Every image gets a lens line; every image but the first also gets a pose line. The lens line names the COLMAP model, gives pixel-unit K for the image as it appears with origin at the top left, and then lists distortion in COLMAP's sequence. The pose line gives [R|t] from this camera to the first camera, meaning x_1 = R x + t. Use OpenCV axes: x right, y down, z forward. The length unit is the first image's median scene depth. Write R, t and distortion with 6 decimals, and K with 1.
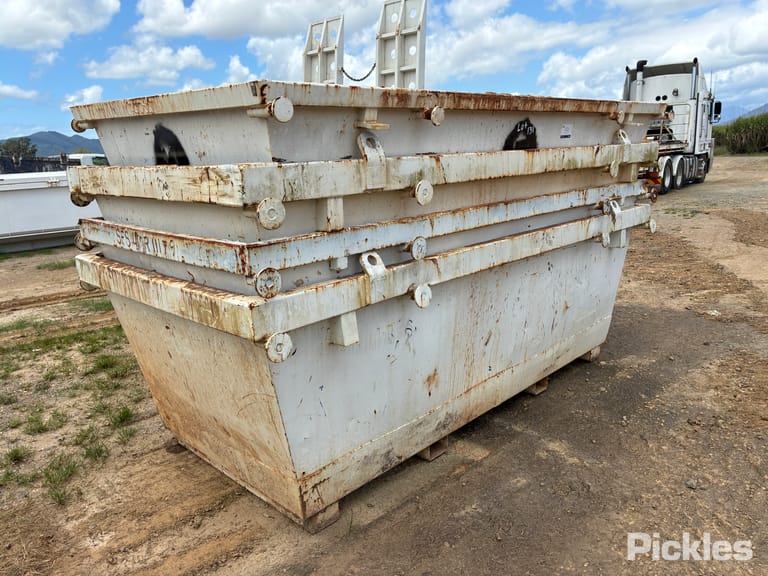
lens RADIAL K [[580.6, 0, 382.5], [0, 580.6, 280.8], [0, 0, 1]] dist [0.006960, 0.001432]
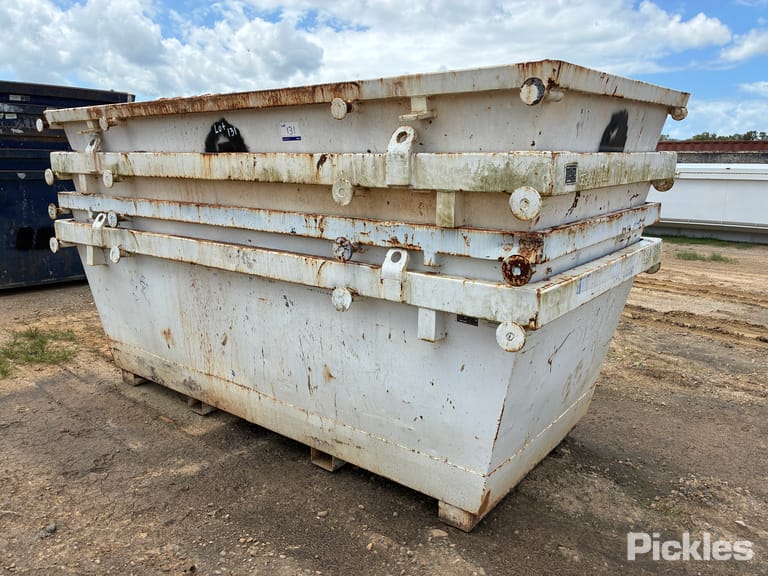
lens RADIAL K [[586.5, 0, 385.6], [0, 586.5, 284.7], [0, 0, 1]] dist [0.073601, -0.096065]
pose [[0.113474, 0.250914, -0.961335, 1.212110], [-0.225156, 0.948906, 0.221093, -0.289041], [0.967692, 0.191362, 0.164171, 1.121236]]
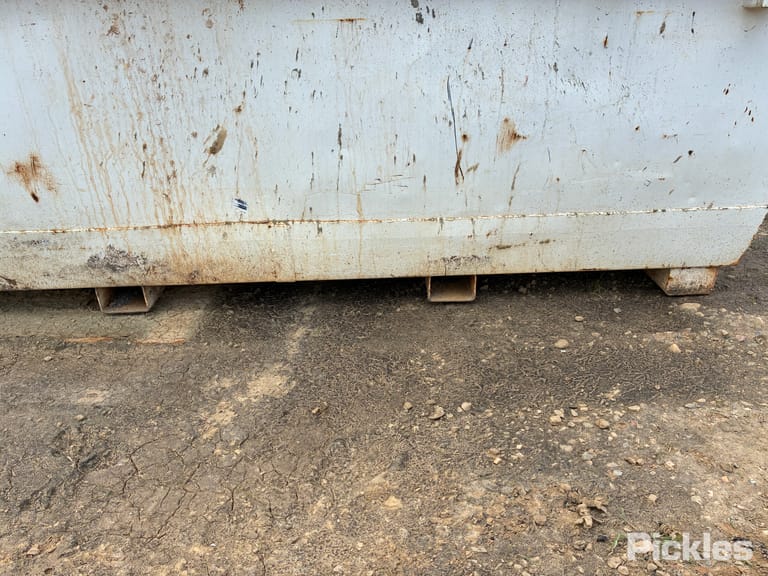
lens RADIAL K [[586.5, 0, 385.6], [0, 586.5, 284.7], [0, 0, 1]] dist [0.073601, -0.096065]
pose [[0.718862, 0.325982, -0.613981, 0.670000], [-0.157131, 0.936570, 0.313283, 0.032789], [0.677161, -0.128732, 0.724487, 0.733464]]
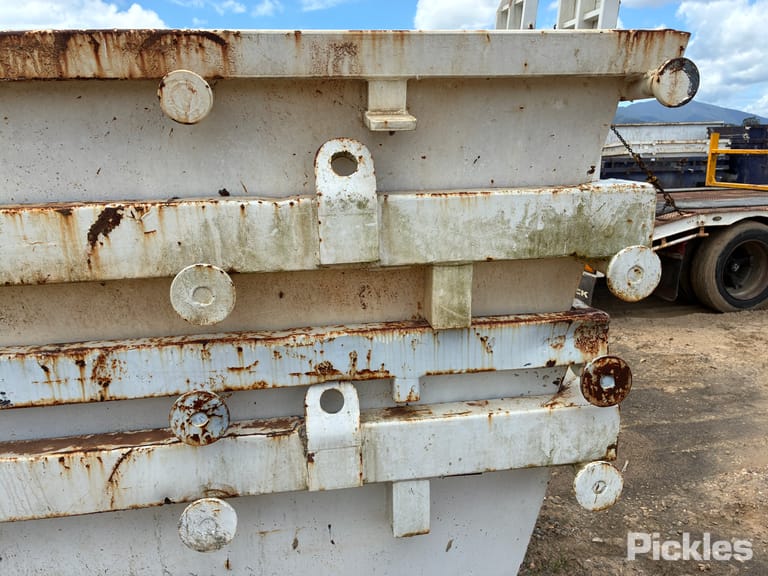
lens RADIAL K [[586.5, 0, 385.6], [0, 586.5, 284.7], [0, 0, 1]] dist [0.073601, -0.096065]
pose [[0.800945, 0.162221, -0.576343, 0.723303], [-0.141001, 0.986628, 0.081752, -0.268288], [0.581898, 0.015786, 0.813108, 0.968469]]
